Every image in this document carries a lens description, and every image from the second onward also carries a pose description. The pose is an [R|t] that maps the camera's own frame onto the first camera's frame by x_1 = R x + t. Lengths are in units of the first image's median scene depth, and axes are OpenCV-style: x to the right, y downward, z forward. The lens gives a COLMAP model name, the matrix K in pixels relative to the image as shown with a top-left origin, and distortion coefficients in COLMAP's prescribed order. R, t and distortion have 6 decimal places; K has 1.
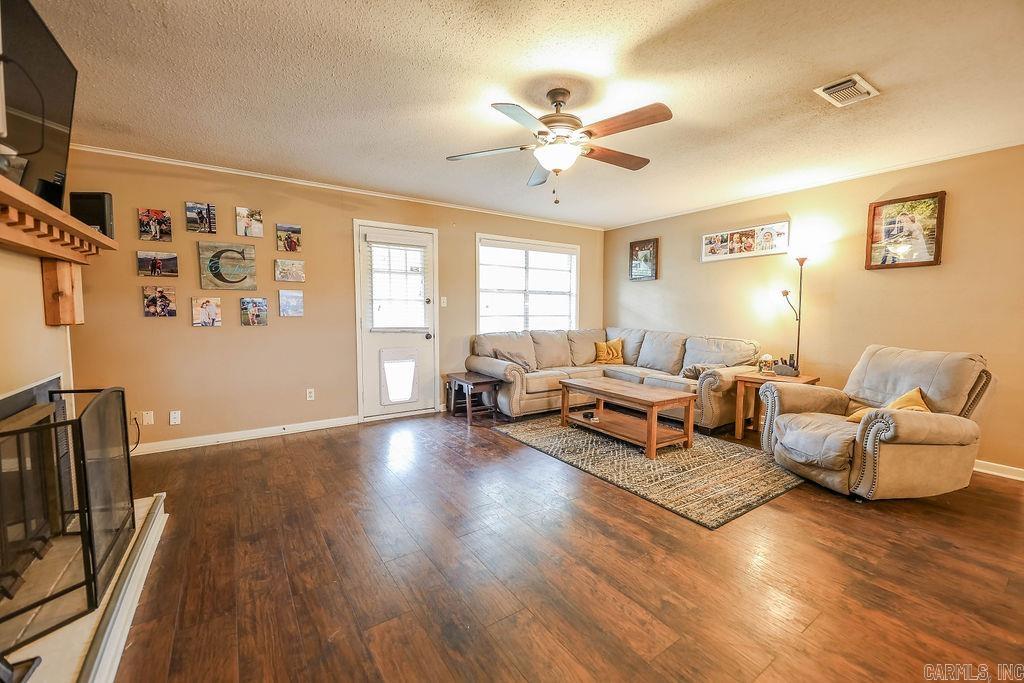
lens RADIAL K [[413.4, 0, 509.3], [0, 413.4, 346.8], [0, 0, 1]] dist [-0.012970, -0.000128]
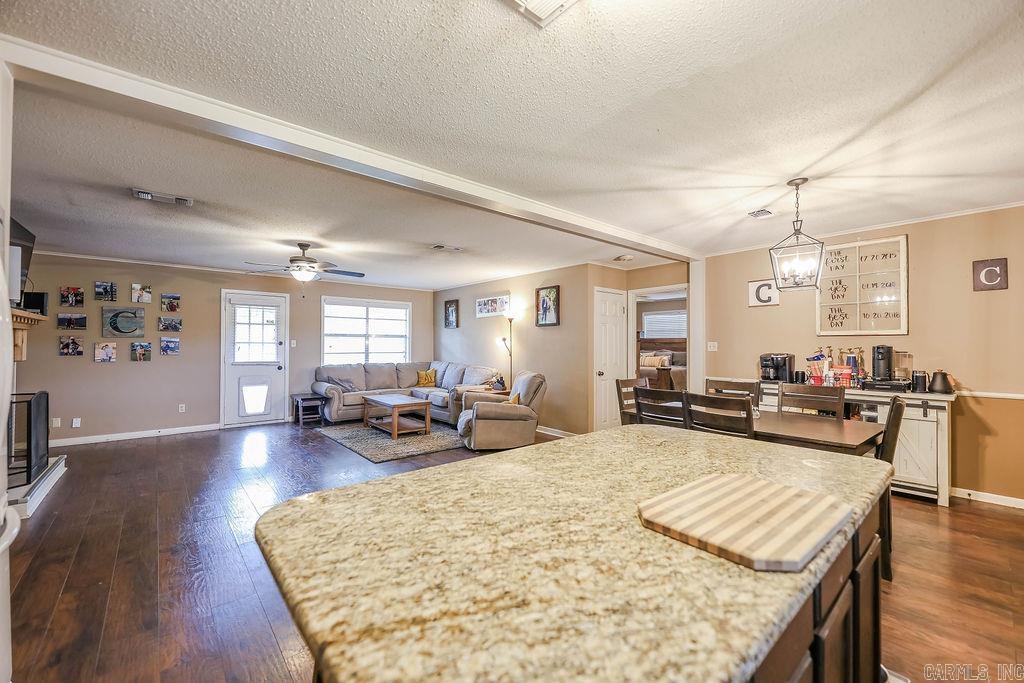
lens RADIAL K [[411.0, 0, 512.0], [0, 411.0, 341.5], [0, 0, 1]] dist [0.000767, -0.005409]
pose [[0.992594, 0.000762, 0.121476, 0.468711], [0.010530, 0.995677, -0.092289, 0.025494], [-0.121021, 0.092884, 0.988295, -0.558483]]
